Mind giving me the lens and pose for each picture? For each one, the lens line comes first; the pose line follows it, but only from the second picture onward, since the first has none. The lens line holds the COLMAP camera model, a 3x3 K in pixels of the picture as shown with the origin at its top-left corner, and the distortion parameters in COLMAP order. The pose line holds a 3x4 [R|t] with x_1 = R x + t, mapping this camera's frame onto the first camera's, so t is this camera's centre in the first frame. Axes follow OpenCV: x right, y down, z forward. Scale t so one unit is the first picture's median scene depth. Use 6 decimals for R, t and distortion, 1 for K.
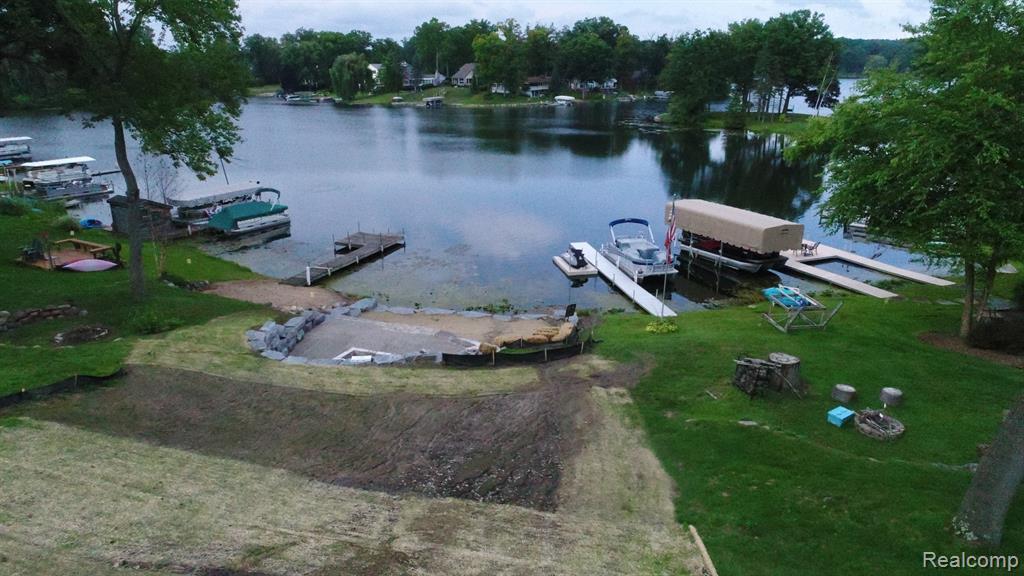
lens RADIAL K [[684.5, 0, 512.0], [0, 684.5, 288.0], [0, 0, 1]] dist [0.001464, -0.003925]
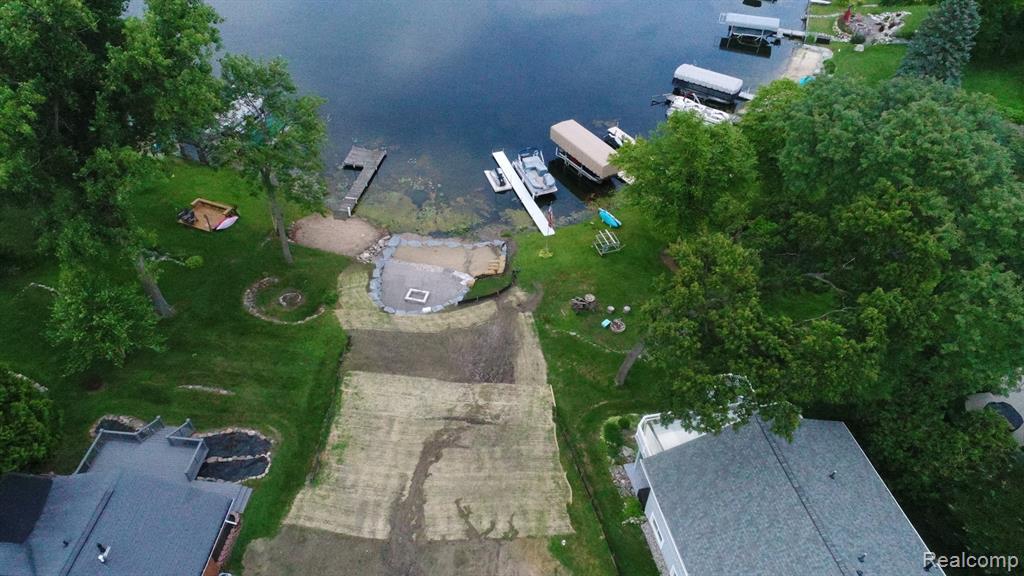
lens RADIAL K [[684.5, 0, 512.0], [0, 684.5, 288.0], [0, 0, 1]] dist [0.001464, -0.003925]
pose [[0.987667, -0.092686, 0.126187, -0.104598], [0.027276, 0.895485, 0.444256, -0.504769], [-0.154175, -0.435335, 0.886969, -0.580739]]
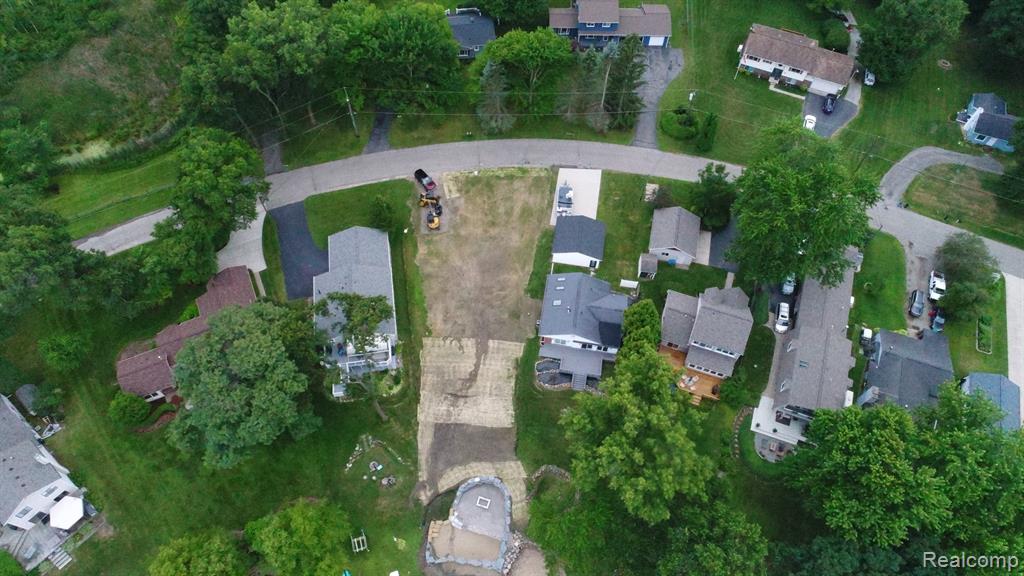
lens RADIAL K [[684.5, 0, 512.0], [0, 684.5, 288.0], [0, 0, 1]] dist [0.001464, -0.003925]
pose [[-0.995475, 0.072948, -0.060894, -0.126505], [-0.044130, 0.212623, 0.976137, -2.163310], [0.084155, 0.974408, -0.208442, 0.344510]]
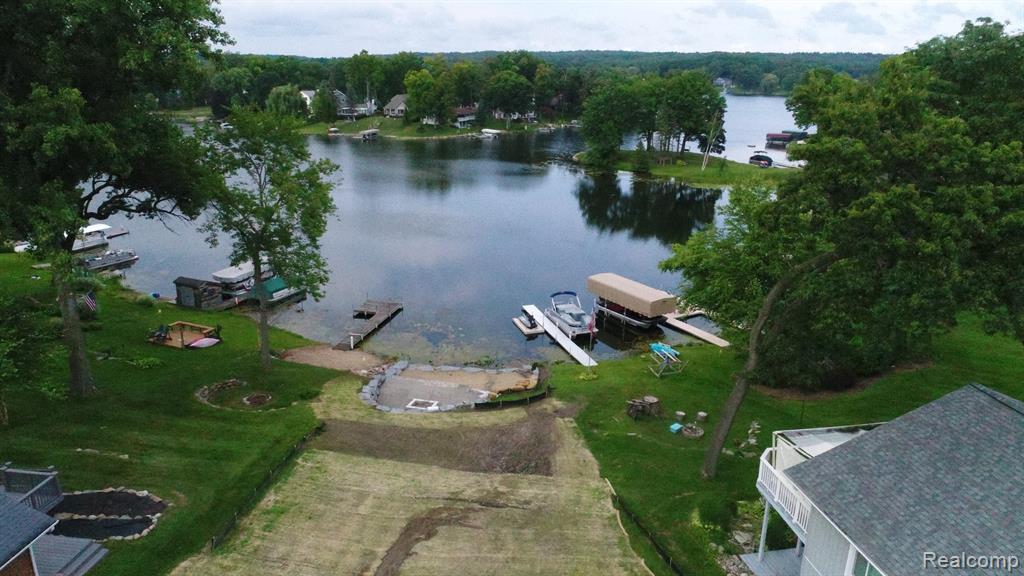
lens RADIAL K [[684.5, 0, 512.0], [0, 684.5, 288.0], [0, 0, 1]] dist [0.001464, -0.003925]
pose [[0.993075, -0.024998, 0.114788, -0.100456], [0.025535, 0.999669, -0.003203, -0.101024], [-0.114670, 0.006112, 0.993385, -0.417536]]
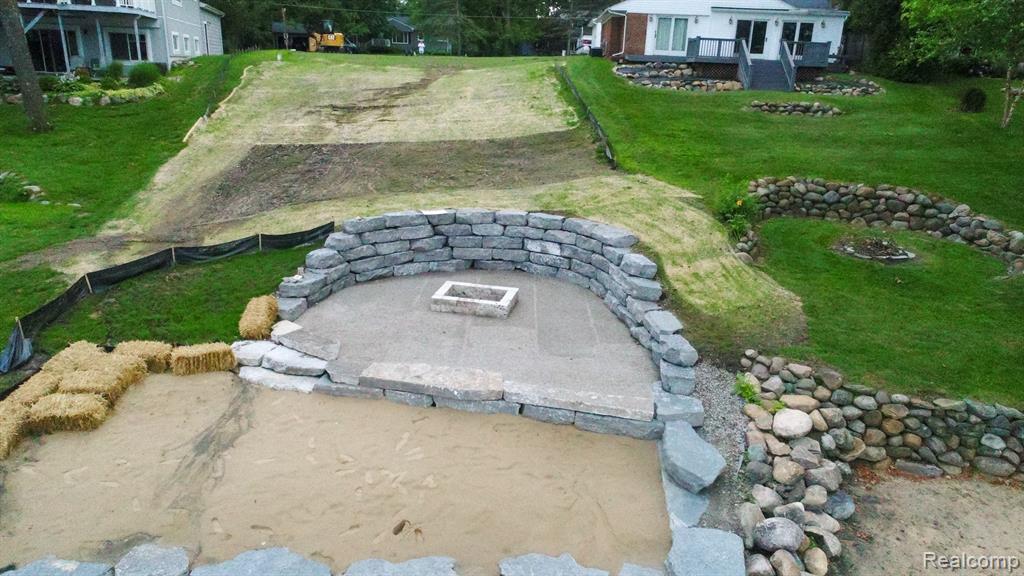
lens RADIAL K [[684.5, 0, 512.0], [0, 684.5, 288.0], [0, 0, 1]] dist [0.001464, -0.003925]
pose [[-0.979736, 0.029690, -0.198079, -0.069565], [-0.092802, 0.809103, 0.580293, -0.144901], [0.177495, 0.586916, -0.789952, 0.809971]]
